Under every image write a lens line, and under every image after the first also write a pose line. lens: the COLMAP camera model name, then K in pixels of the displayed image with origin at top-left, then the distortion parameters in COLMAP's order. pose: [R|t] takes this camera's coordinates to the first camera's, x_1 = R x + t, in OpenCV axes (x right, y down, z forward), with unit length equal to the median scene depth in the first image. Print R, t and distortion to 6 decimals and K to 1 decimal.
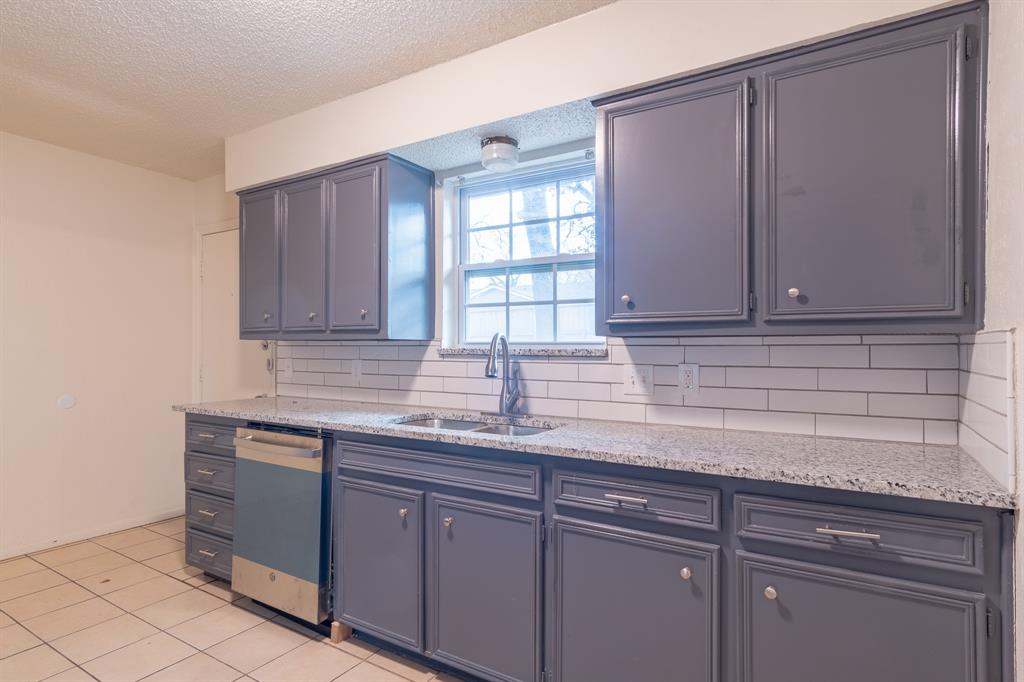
lens RADIAL K [[542.7, 0, 508.6], [0, 542.7, 347.7], [0, 0, 1]] dist [0.006087, 0.001286]
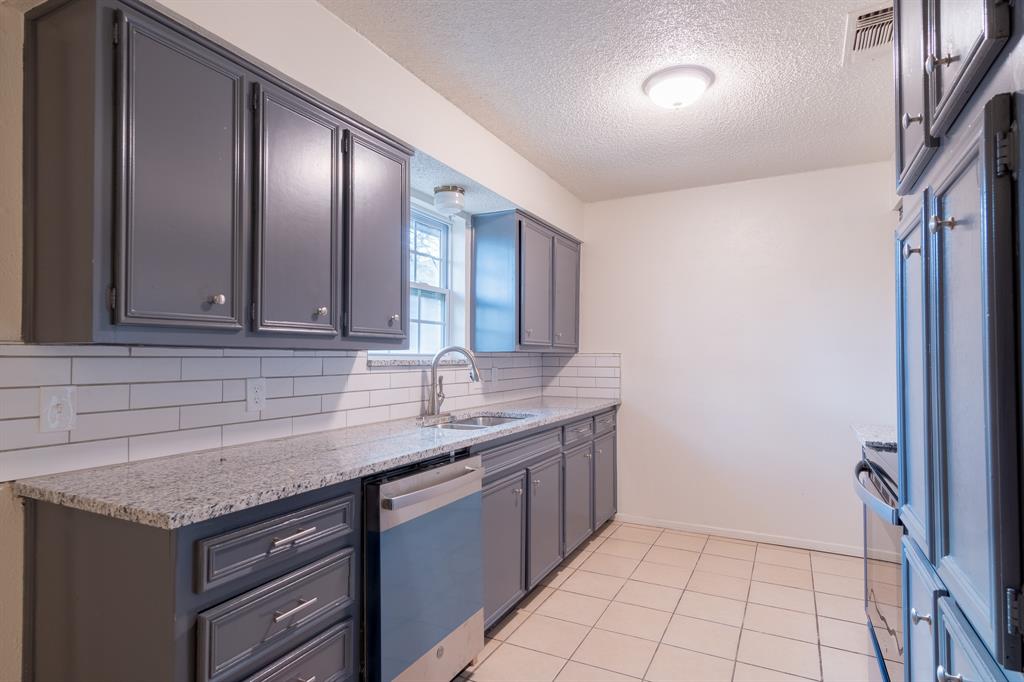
lens RADIAL K [[542.7, 0, 508.6], [0, 542.7, 347.7], [0, 0, 1]] dist [0.006087, 0.001286]
pose [[-0.078740, 0.018539, 0.996723, -1.044513], [0.003505, 0.999826, -0.018319, -0.001752], [-0.996889, 0.002051, -0.078791, 0.818945]]
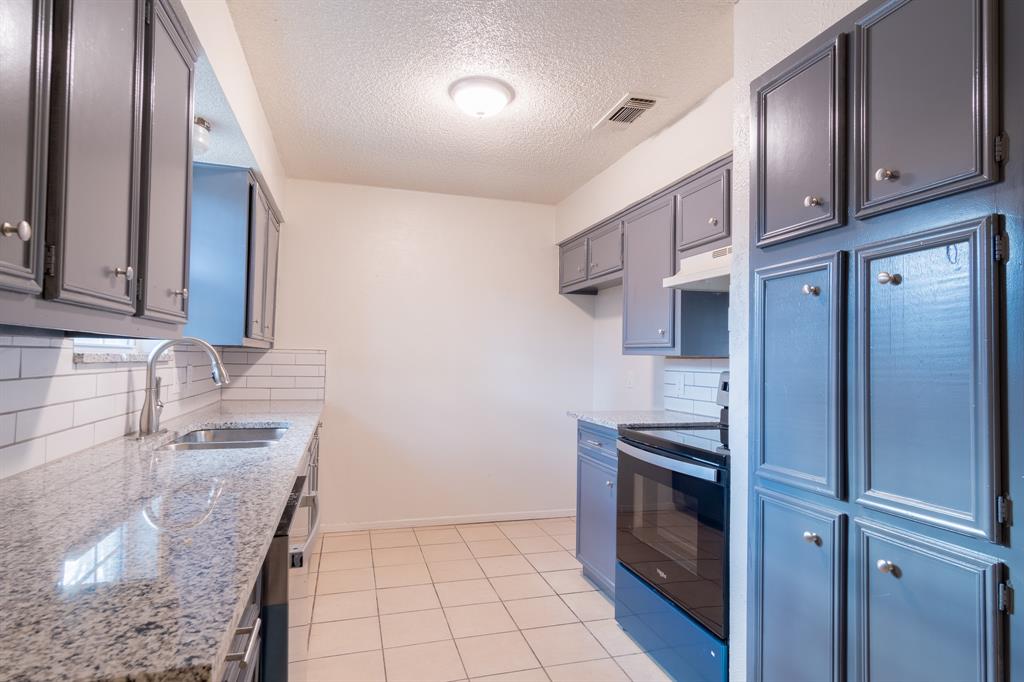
lens RADIAL K [[542.7, 0, 508.6], [0, 542.7, 347.7], [0, 0, 1]] dist [0.006087, 0.001286]
pose [[-0.749247, 0.000386, 0.662290, -0.844773], [-0.015526, 0.999715, -0.018146, -0.001071], [-0.662108, -0.023879, -0.749028, 1.108337]]
